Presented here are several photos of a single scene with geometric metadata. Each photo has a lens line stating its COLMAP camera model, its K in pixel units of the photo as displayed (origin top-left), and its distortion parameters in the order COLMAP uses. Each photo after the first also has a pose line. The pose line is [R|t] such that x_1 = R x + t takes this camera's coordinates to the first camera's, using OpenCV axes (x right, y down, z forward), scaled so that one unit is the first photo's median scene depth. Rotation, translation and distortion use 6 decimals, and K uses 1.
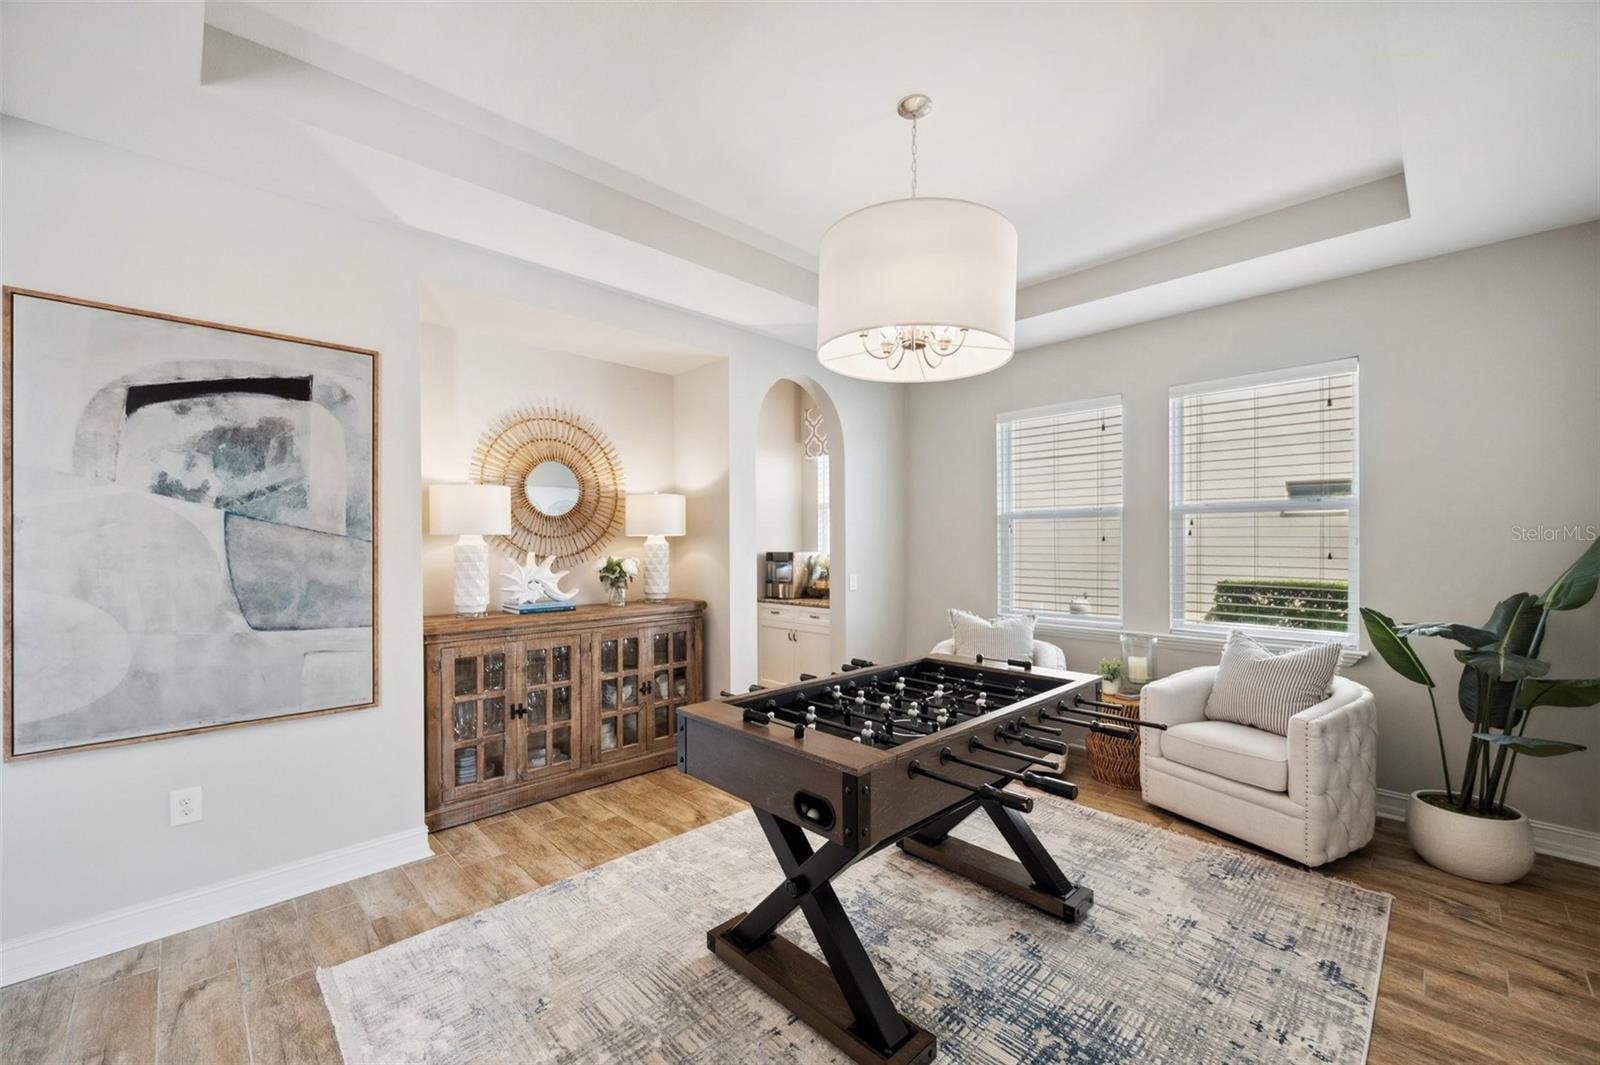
lens RADIAL K [[639.7, 0, 804.3], [0, 639.7, 544.3], [0, 0, 1]] dist [-0.000382, -0.000417]
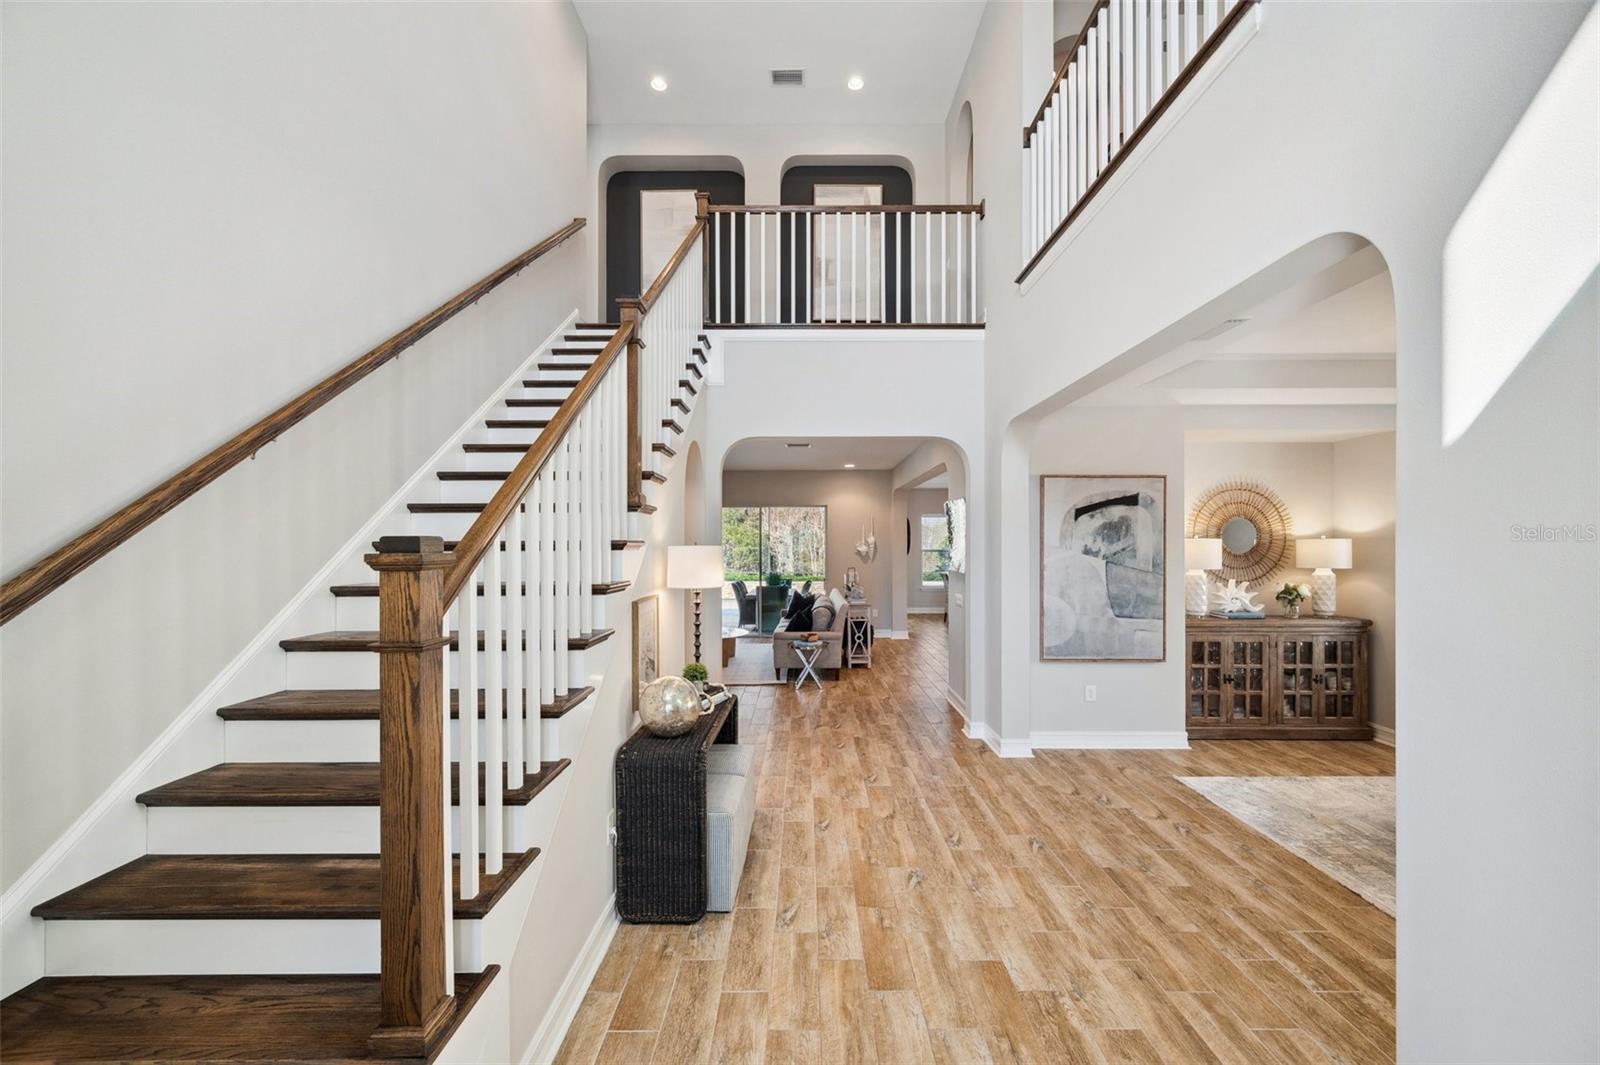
lens RADIAL K [[639.7, 0, 801.6], [0, 639.7, 542.0], [0, 0, 1]] dist [-0.000382, -0.000417]
pose [[0.711474, 0.002601, -0.702708, -0.105008], [-0.003342, 0.999994, 0.000317, -0.102113], [0.702705, 0.002123, 0.711479, -1.144172]]
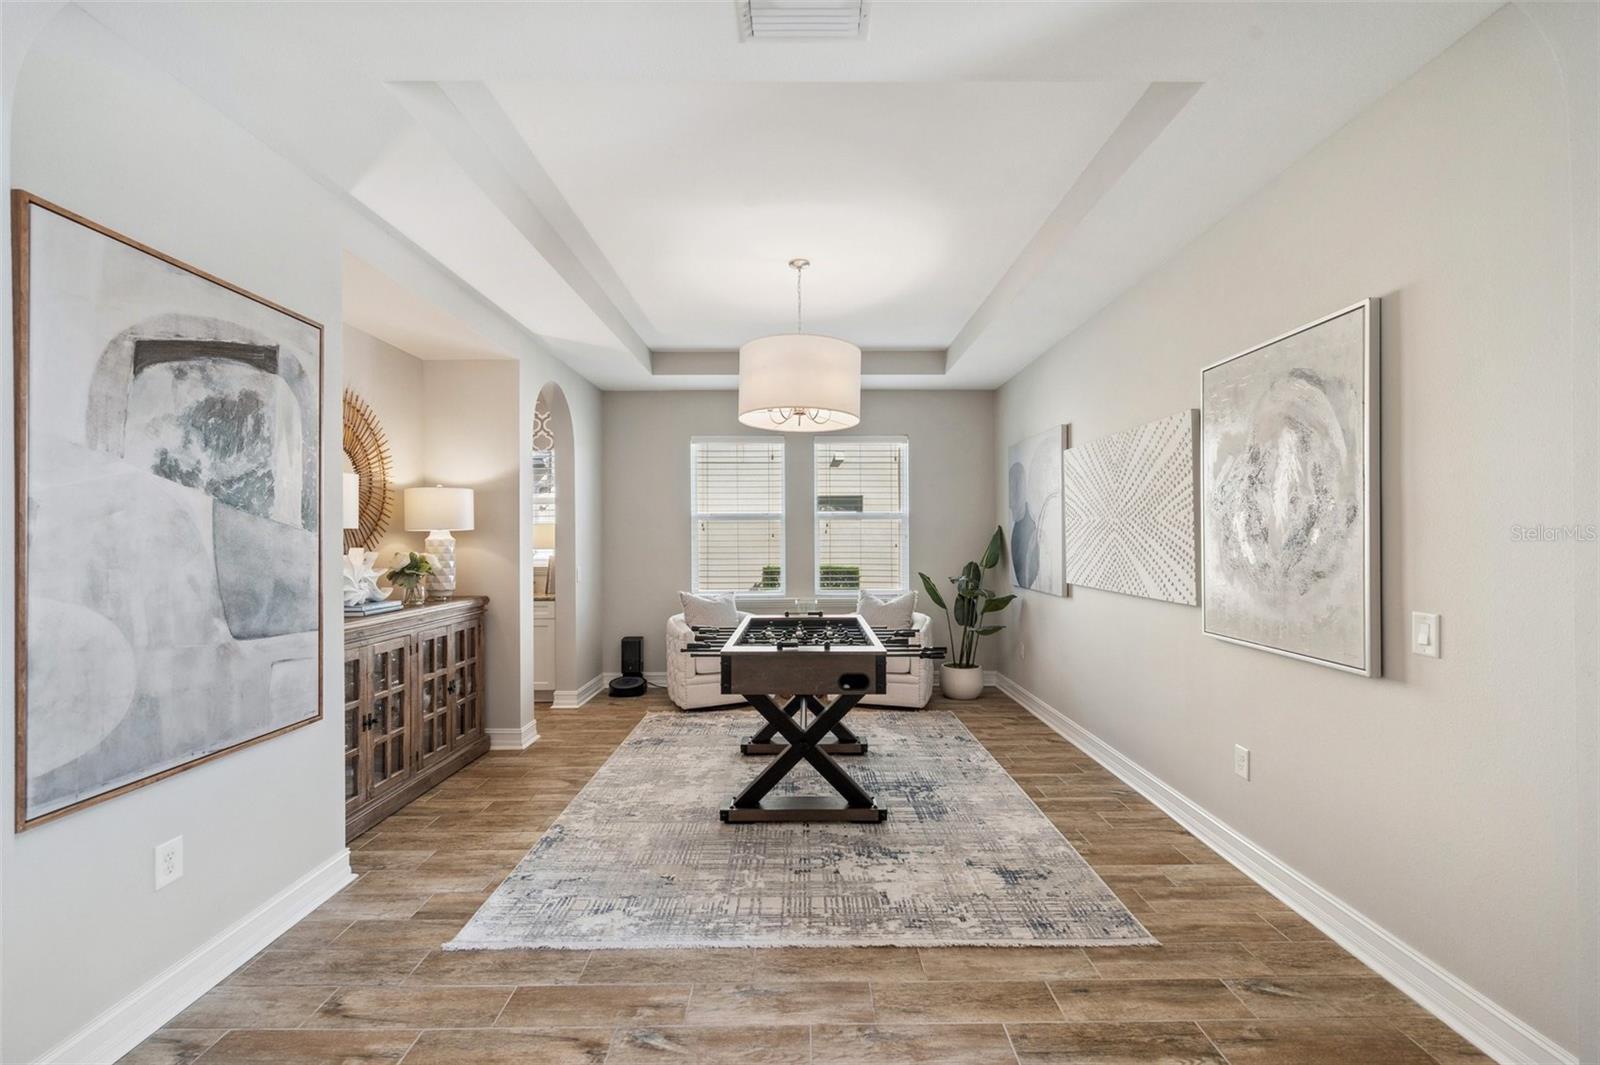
lens RADIAL K [[675.2, 0, 802.7], [0, 675.2, 535.8], [0, 0, 1]] dist [0.002204, -0.001034]
pose [[0.697426, 0.002349, 0.716653, -0.902340], [0.004199, 0.999964, -0.007364, 0.006256], [-0.716644, 0.008145, 0.697391, -0.152751]]
